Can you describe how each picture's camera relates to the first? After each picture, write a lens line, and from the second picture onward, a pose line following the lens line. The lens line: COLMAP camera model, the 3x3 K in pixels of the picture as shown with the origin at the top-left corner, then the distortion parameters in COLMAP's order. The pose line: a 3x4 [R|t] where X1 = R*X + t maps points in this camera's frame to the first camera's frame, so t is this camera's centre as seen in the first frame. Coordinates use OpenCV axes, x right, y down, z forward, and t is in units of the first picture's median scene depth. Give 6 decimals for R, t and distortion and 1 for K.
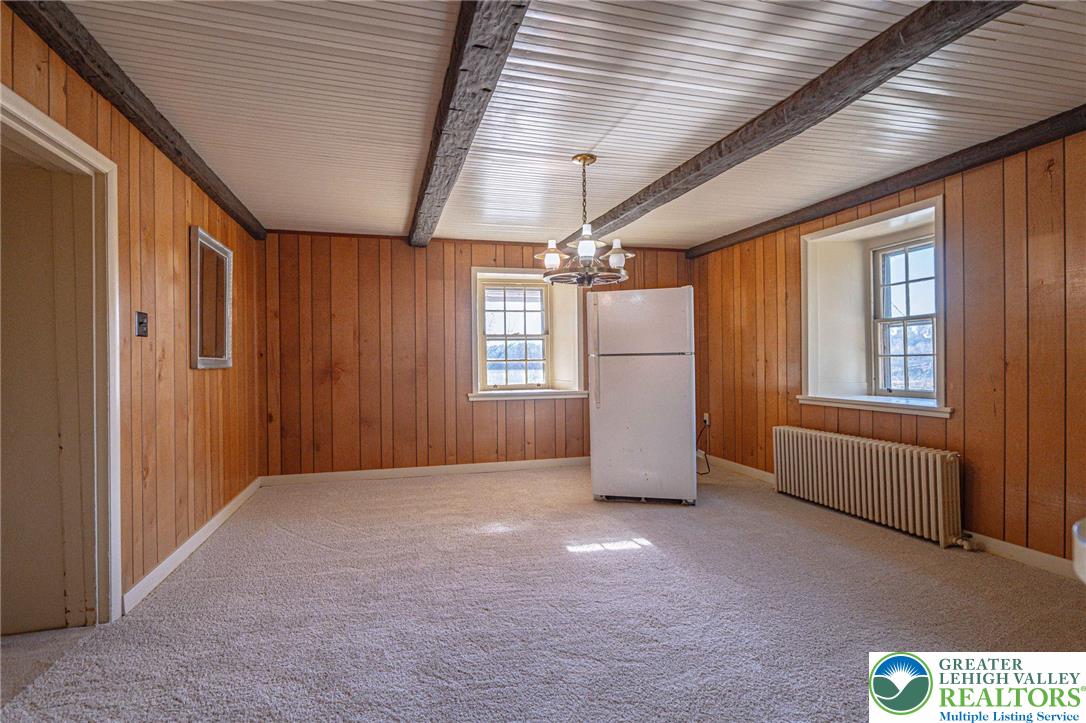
lens RADIAL K [[517.2, 0, 556.3], [0, 517.2, 352.3], [0, 0, 1]] dist [-0.001990, 0.000291]
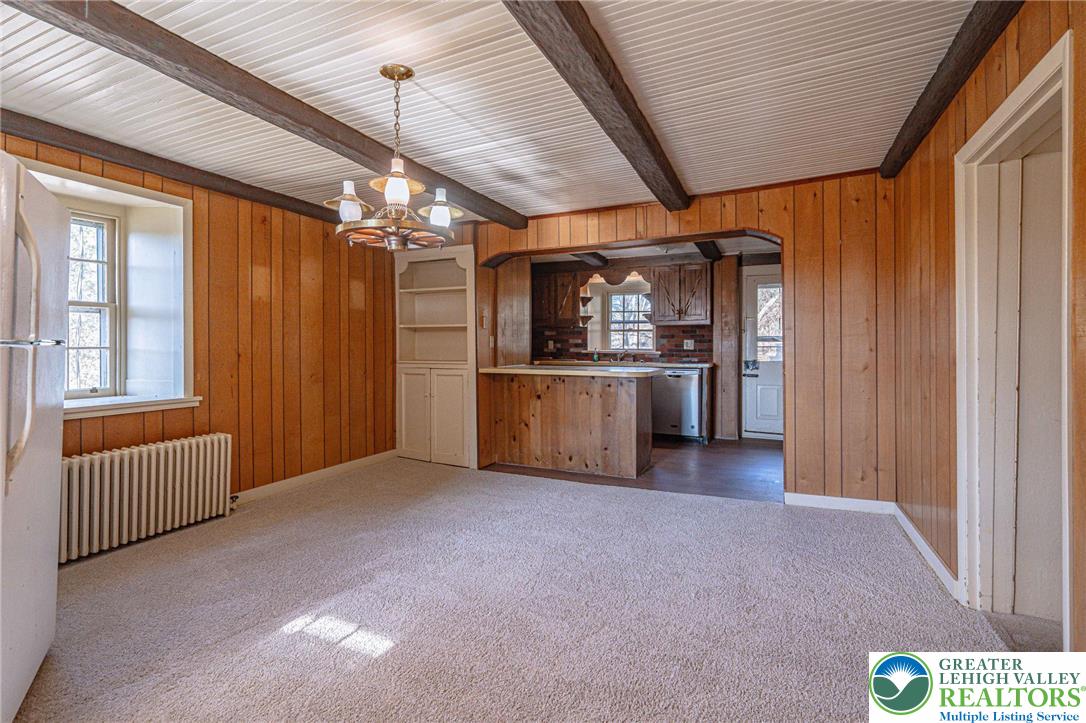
lens RADIAL K [[517.2, 0, 556.3], [0, 517.2, 352.3], [0, 0, 1]] dist [-0.001990, 0.000291]
pose [[-0.753135, 0.012532, 0.657746, -0.530493], [0.006608, 0.999912, -0.011485, 0.029795], [-0.657832, -0.004304, -0.753152, 1.304994]]
